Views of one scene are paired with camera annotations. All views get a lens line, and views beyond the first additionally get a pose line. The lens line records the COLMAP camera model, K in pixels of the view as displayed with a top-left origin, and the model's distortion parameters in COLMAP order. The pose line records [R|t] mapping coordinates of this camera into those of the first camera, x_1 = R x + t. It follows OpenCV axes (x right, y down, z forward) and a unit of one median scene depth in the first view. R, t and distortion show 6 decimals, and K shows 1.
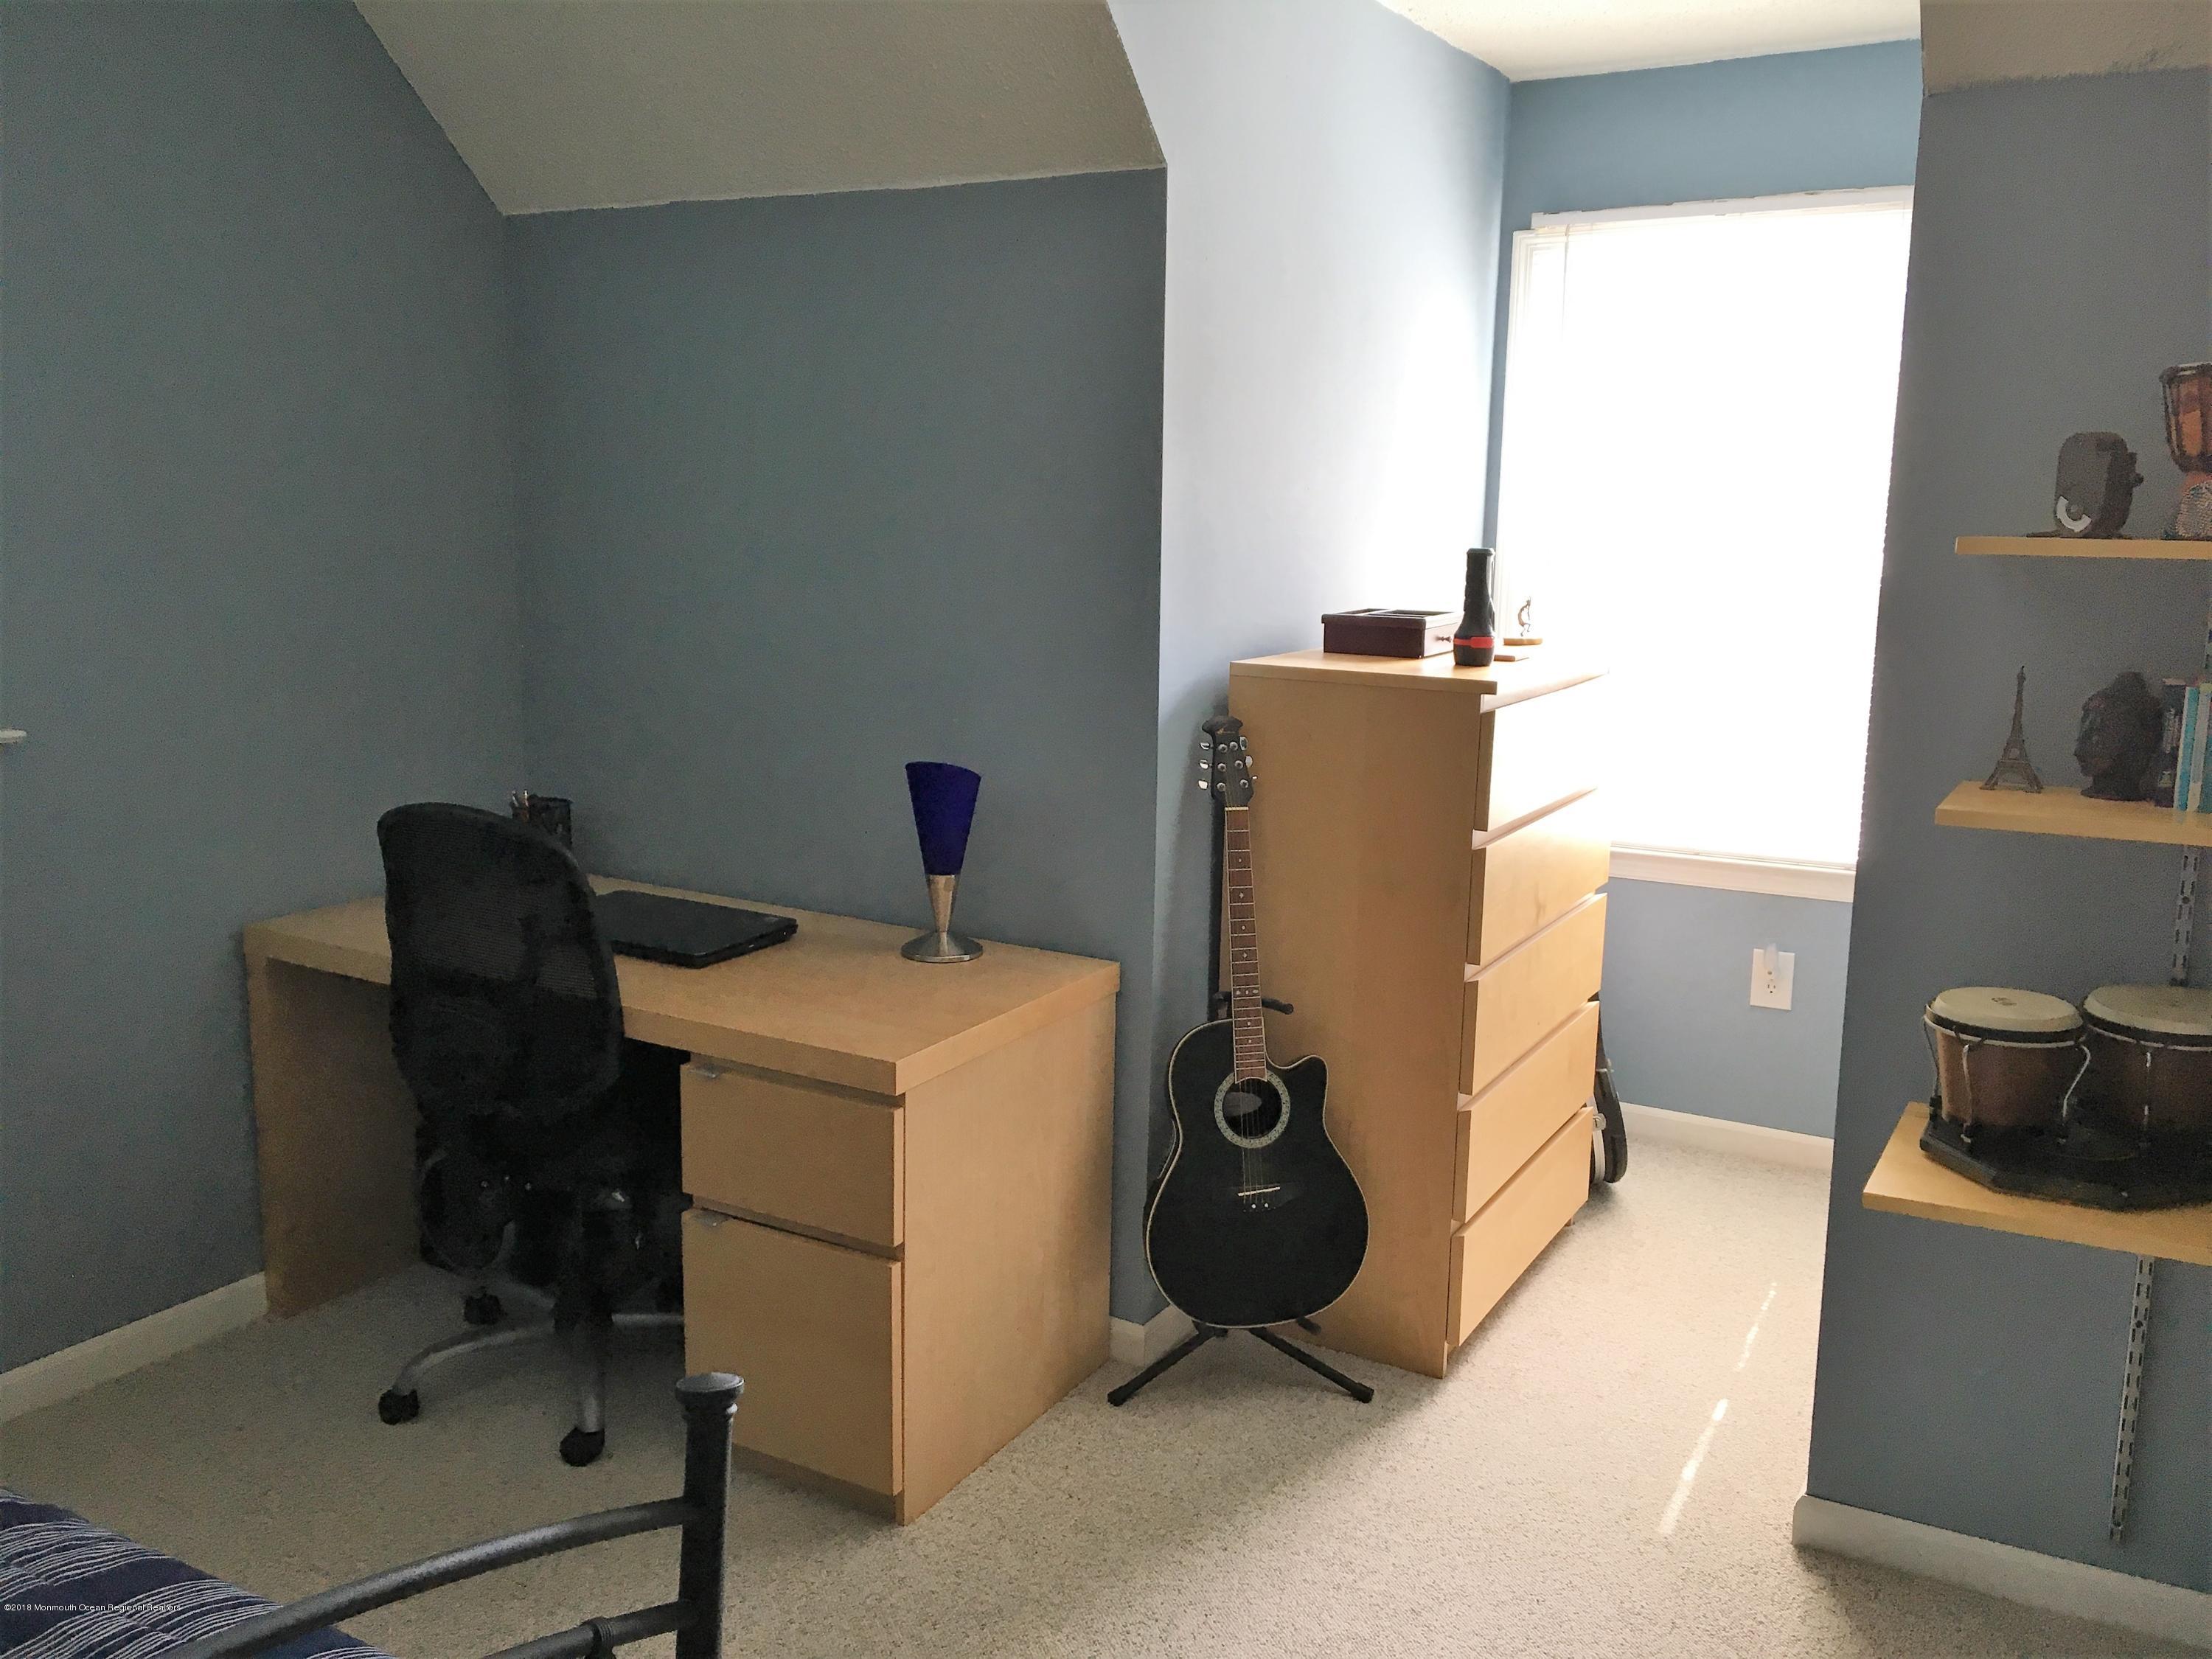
lens RADIAL K [[1855.7, 0, 1095.8], [0, 1855.7, 836.6], [0, 0, 1]] dist [0.068852, -0.099651]
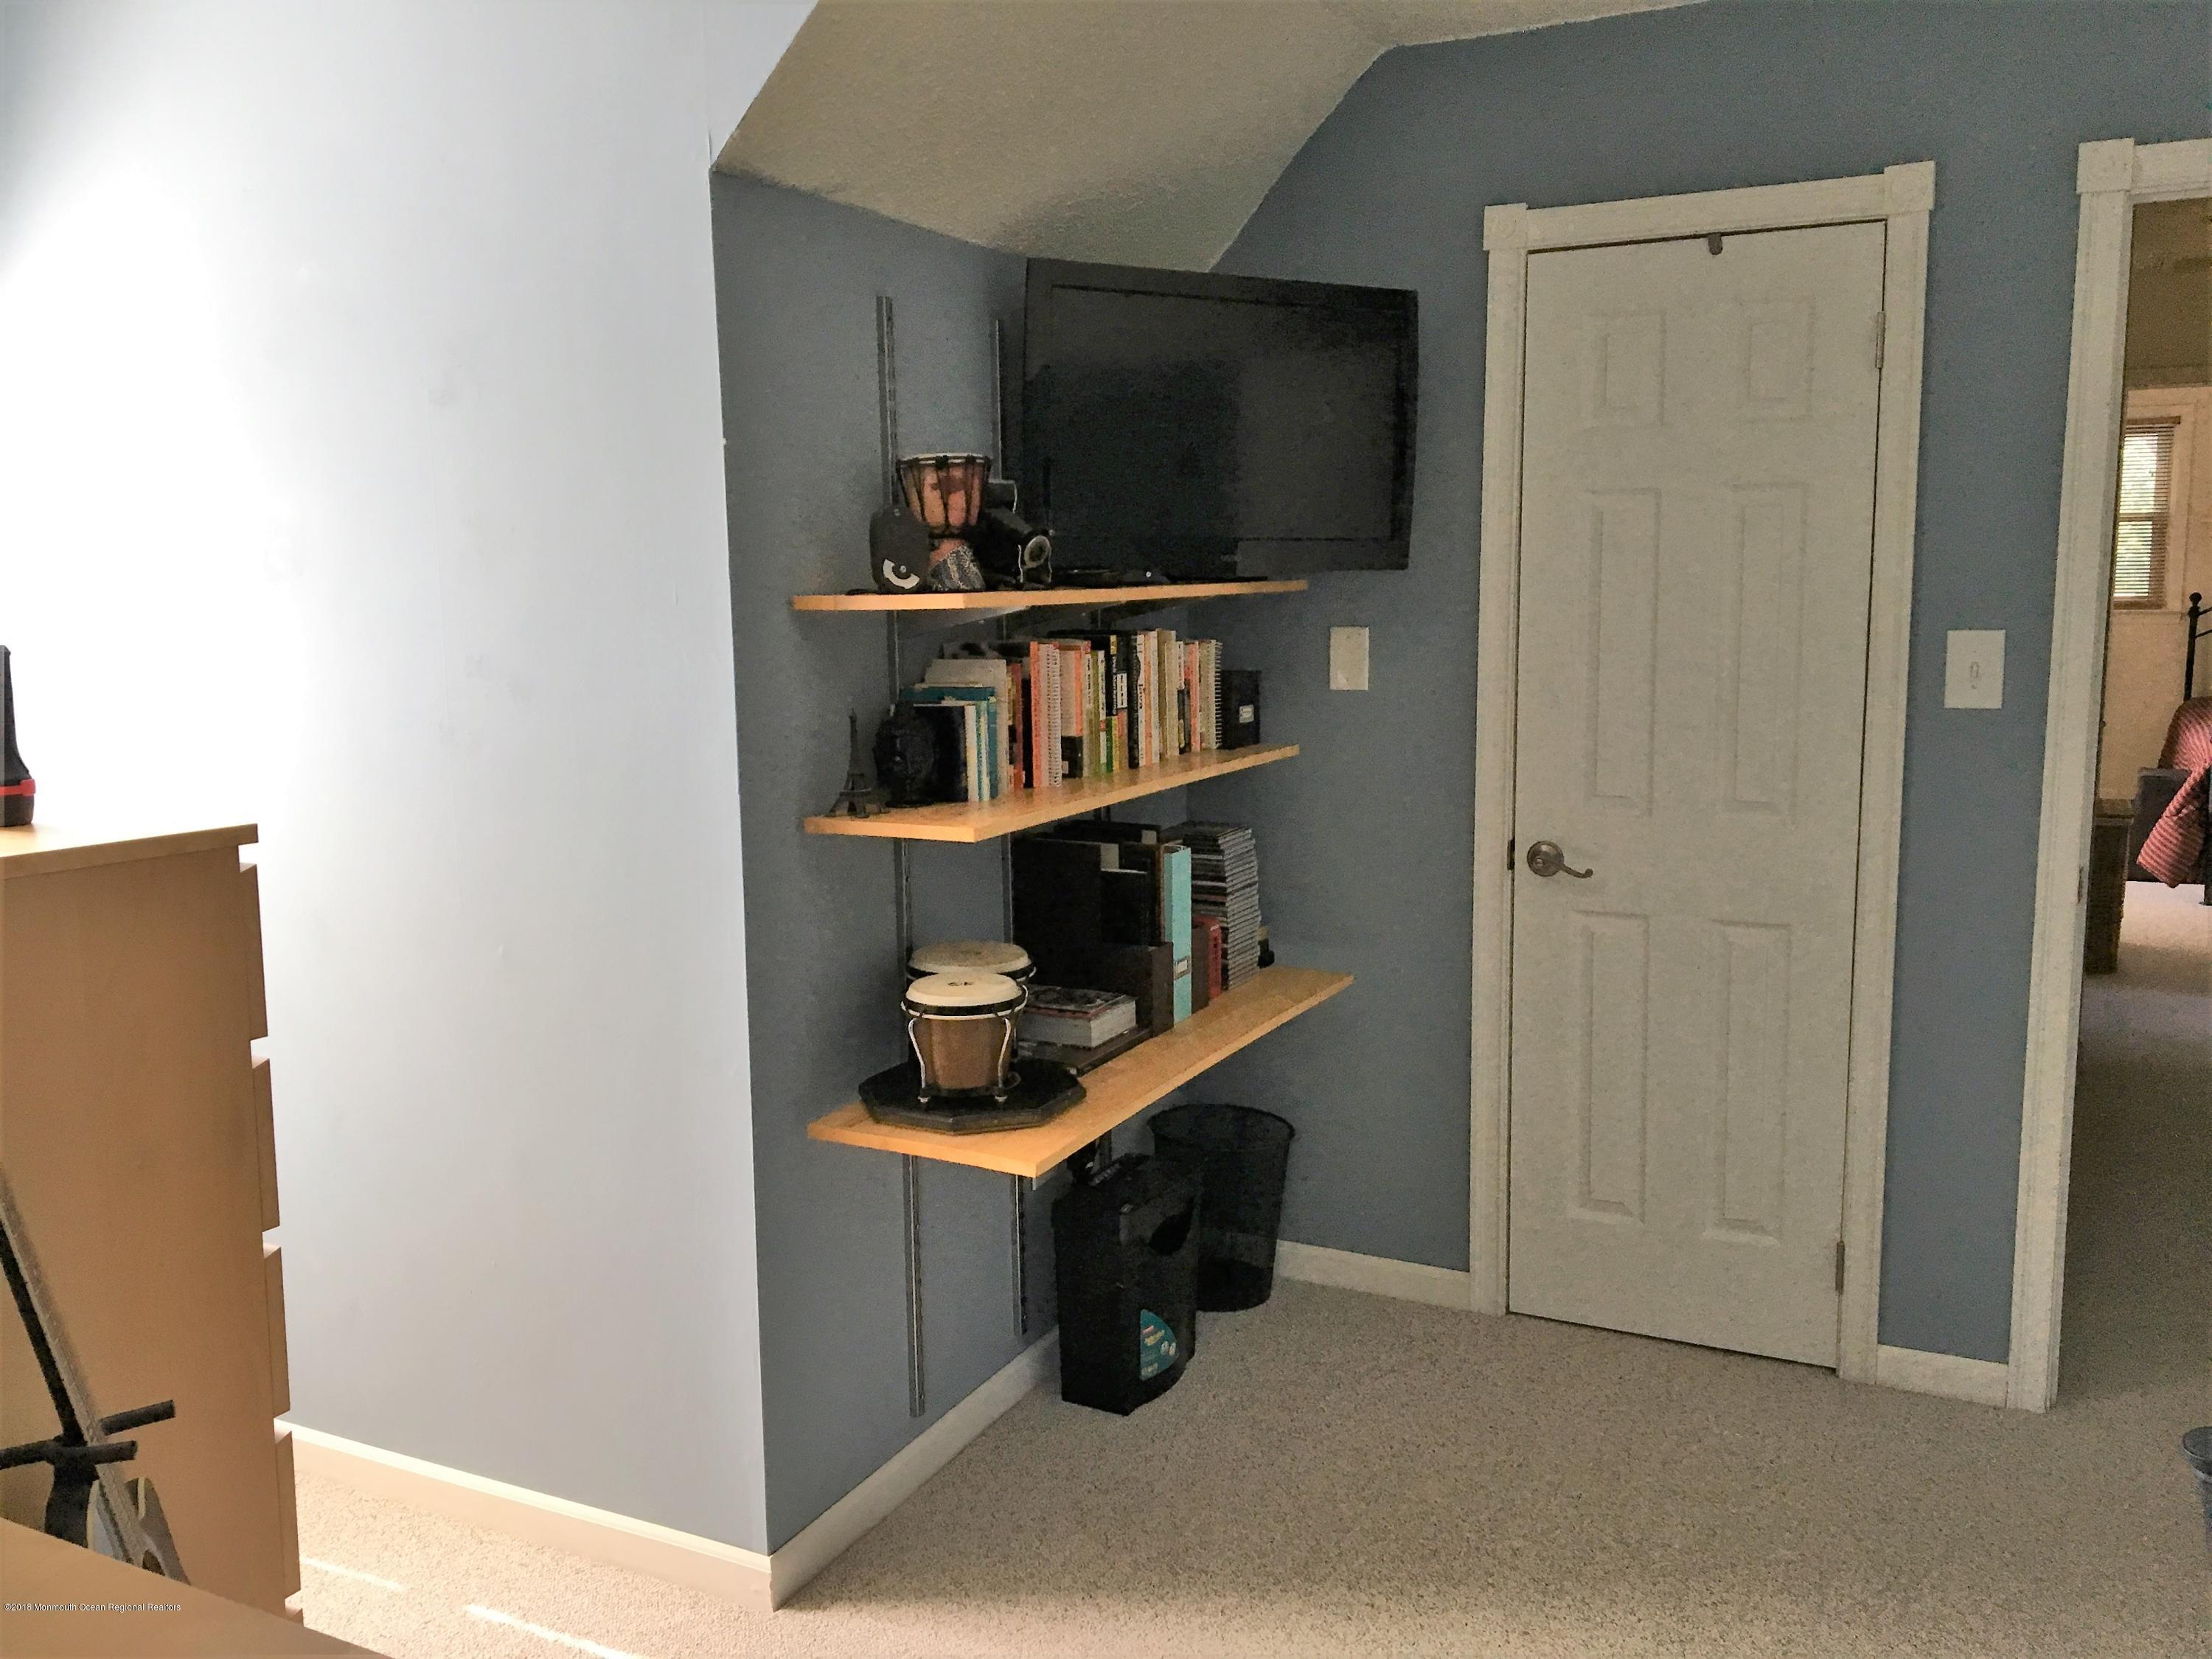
lens RADIAL K [[1855.7, 0, 1095.8], [0, 1855.7, 836.6], [0, 0, 1]] dist [0.068852, -0.099651]
pose [[-0.056290, -0.152835, 0.986647, -0.474862], [0.187940, 0.968926, 0.160812, -0.125613], [-0.980566, 0.194483, -0.025817, 0.670290]]
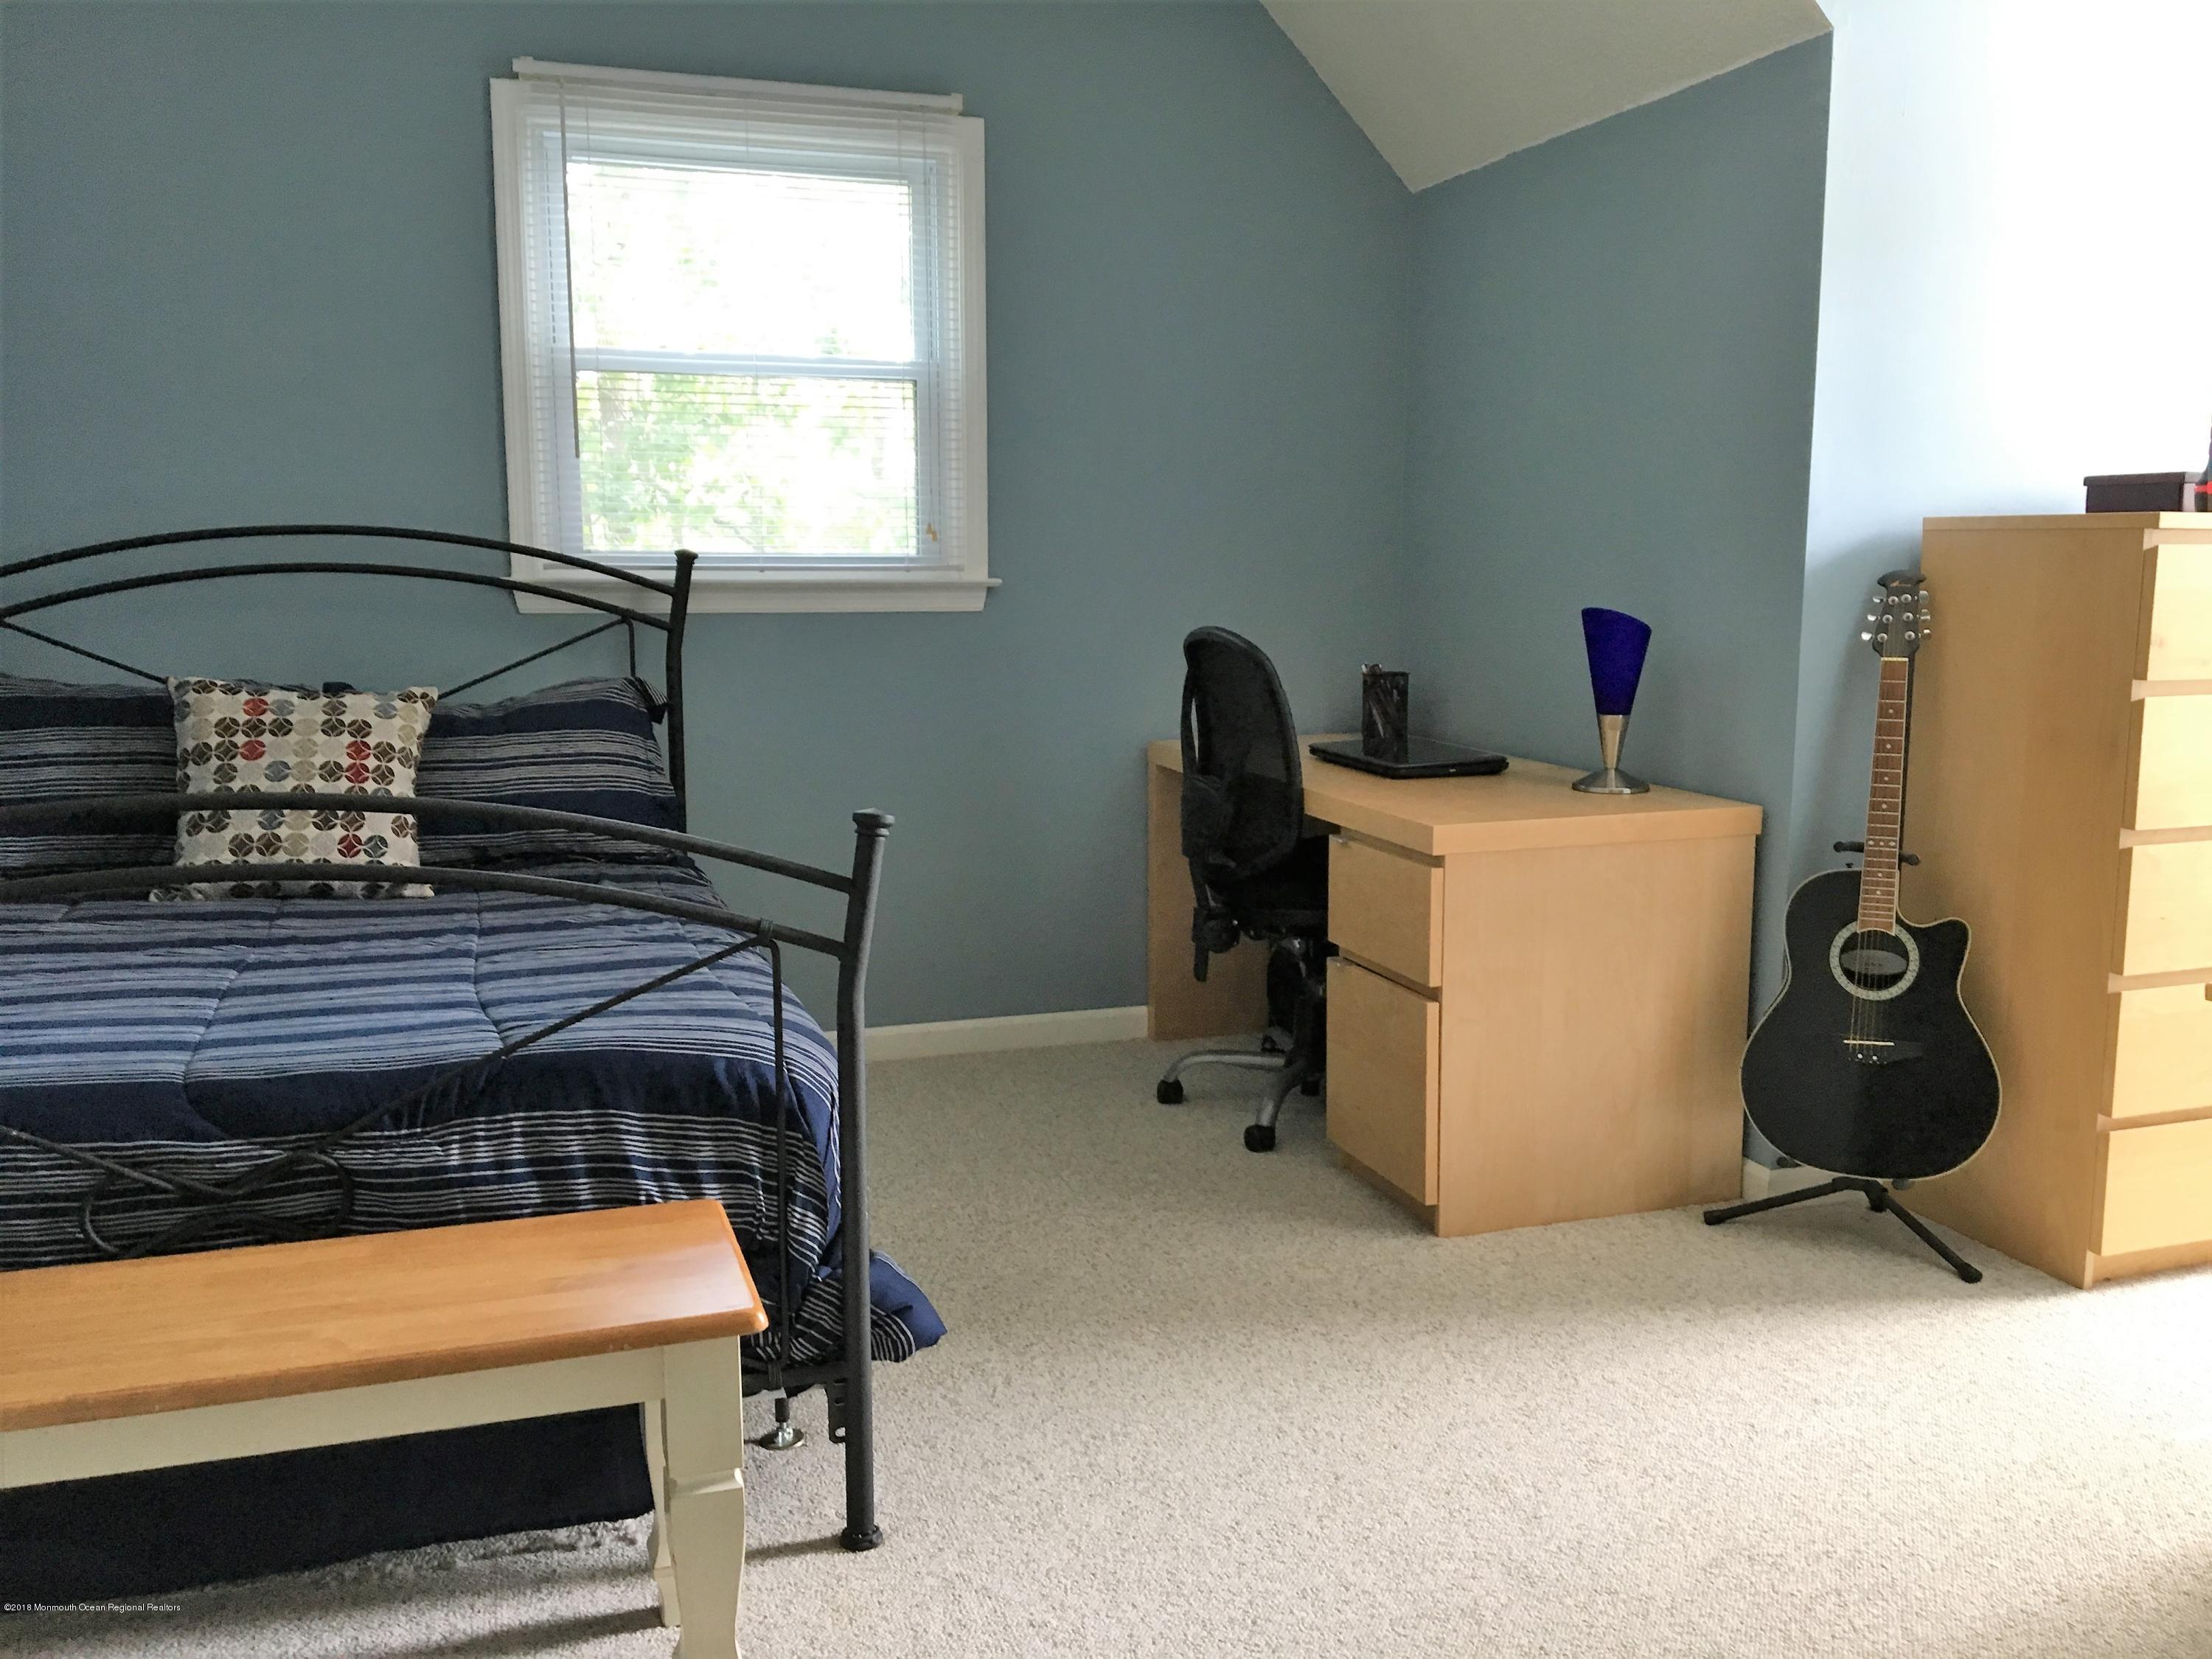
lens RADIAL K [[1852.2, 0, 1039.2], [0, 1852.2, 882.6], [0, 0, 1]] dist [0.049629, -0.103056]
pose [[0.722969, 0.097190, -0.684011, 0.438996], [-0.109097, 0.993694, 0.025882, 0.127833], [0.682213, 0.055912, 0.729013, -0.033449]]
